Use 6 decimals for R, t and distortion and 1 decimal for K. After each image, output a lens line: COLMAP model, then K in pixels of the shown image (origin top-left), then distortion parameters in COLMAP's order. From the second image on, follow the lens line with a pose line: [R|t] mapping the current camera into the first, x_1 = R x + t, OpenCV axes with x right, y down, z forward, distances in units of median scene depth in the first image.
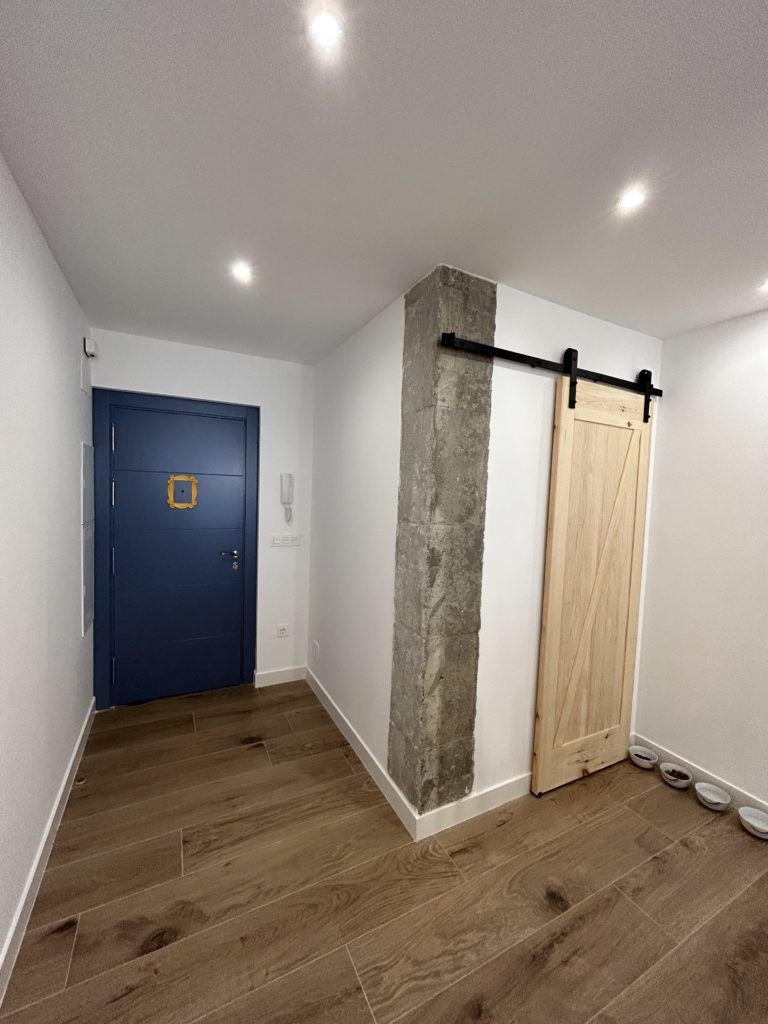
lens RADIAL K [[411.9, 0, 383.9], [0, 411.9, 513.5], [0, 0, 1]] dist [0.000753, -0.000104]
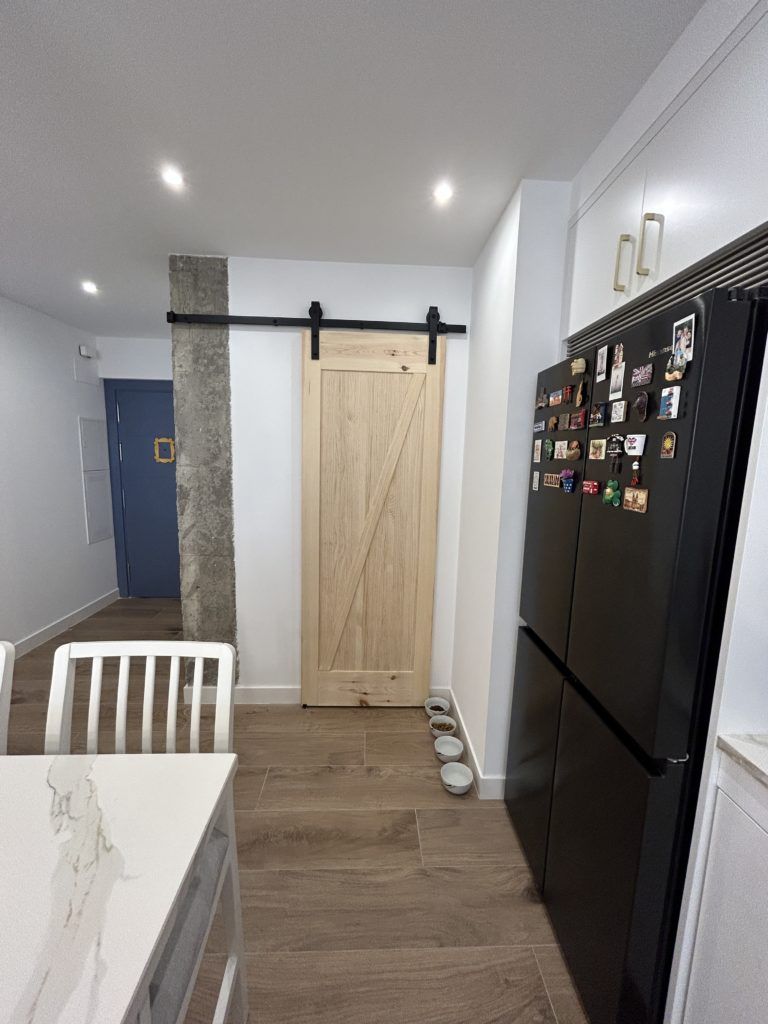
lens RADIAL K [[413.2, 0, 385.1], [0, 413.2, 513.3], [0, 0, 1]] dist [0.000119, 0.000174]
pose [[0.906608, 0.046928, -0.419356, 1.180513], [-0.016546, 0.996986, 0.075795, 0.060965], [0.421649, -0.061777, 0.904652, 0.092891]]
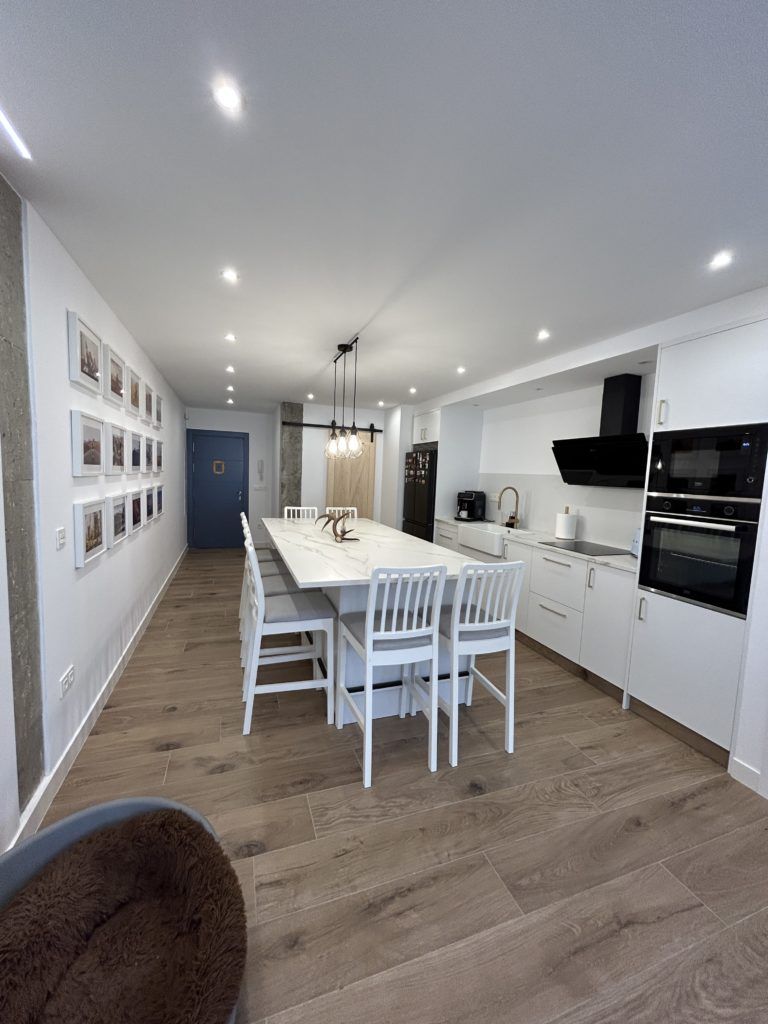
lens RADIAL K [[413.2, 0, 385.1], [0, 413.2, 513.3], [0, 0, 1]] dist [0.000119, 0.000174]
pose [[0.992329, 0.017042, -0.122446, 1.337396], [-0.012561, 0.999226, 0.037272, 0.193193], [0.122986, -0.035448, 0.991775, -2.233711]]
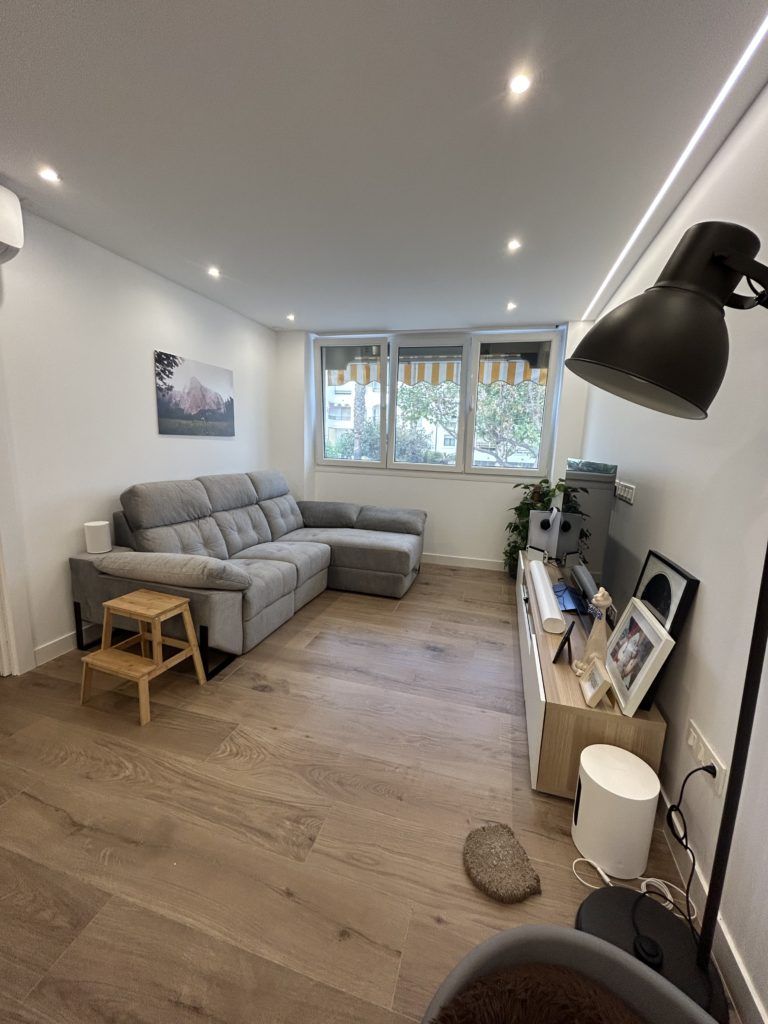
lens RADIAL K [[413.2, 0, 385.1], [0, 413.2, 513.3], [0, 0, 1]] dist [0.000119, 0.000174]
pose [[-0.721946, -0.180808, 0.667908, 0.864488], [-0.022746, 0.970937, 0.238254, 0.197911], [-0.691575, 0.156814, -0.705077, -1.398120]]
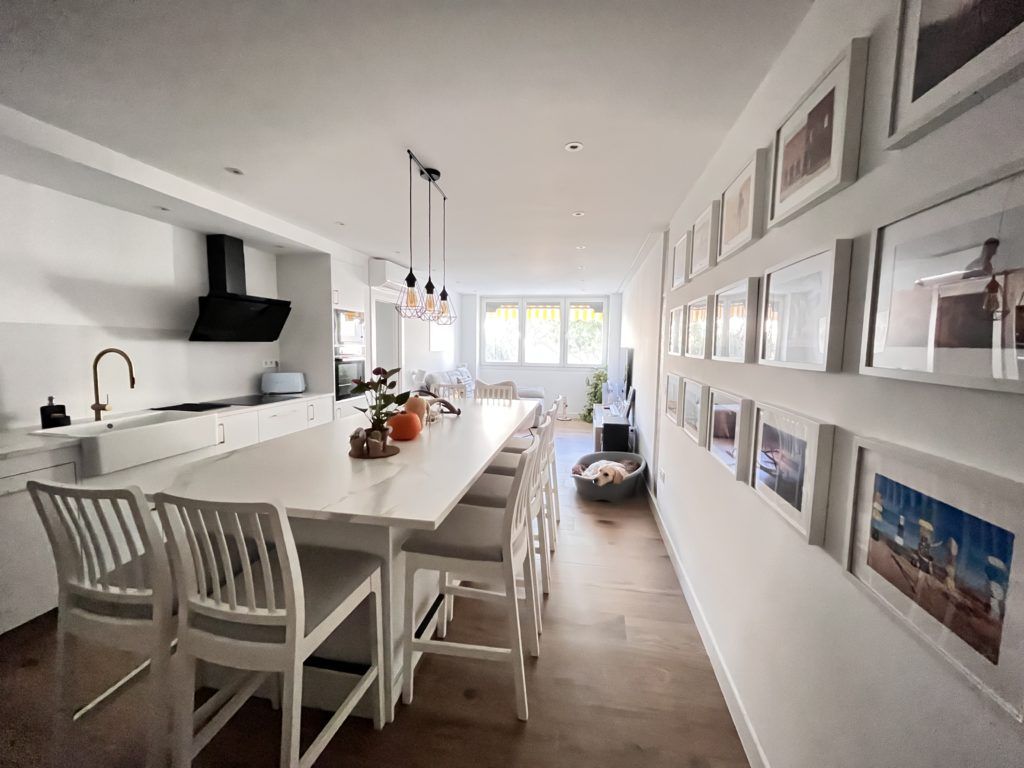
lens RADIAL K [[418.9, 0, 505.8], [0, 418.9, 378.4], [0, 0, 1]] dist [-0.001070, -0.000089]
pose [[-0.782578, -0.095945, 0.615115, -0.144846], [-0.010153, 0.989888, 0.141485, 0.008767], [-0.622470, 0.104478, -0.775639, 0.491662]]
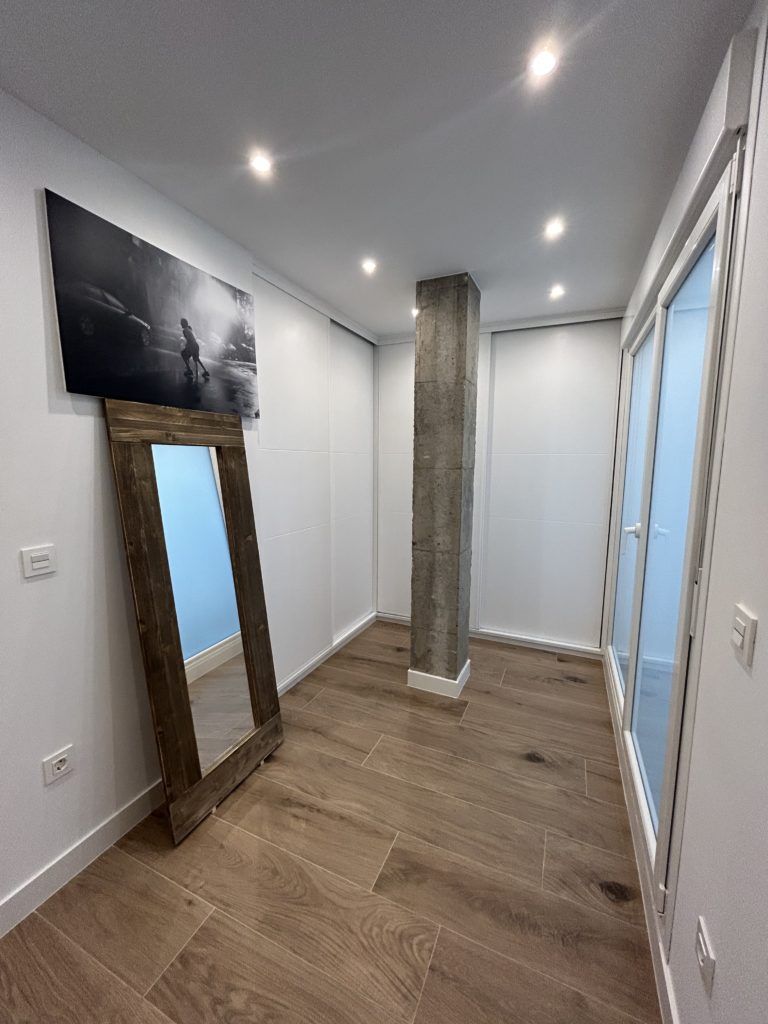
lens RADIAL K [[413.2, 0, 385.1], [0, 413.2, 513.3], [0, 0, 1]] dist [0.000119, 0.000174]
pose [[0.611161, 0.059573, -0.789262, 2.090683], [-0.017872, 0.997948, 0.061485, 0.219115], [0.791305, -0.023472, 0.610971, -1.895869]]
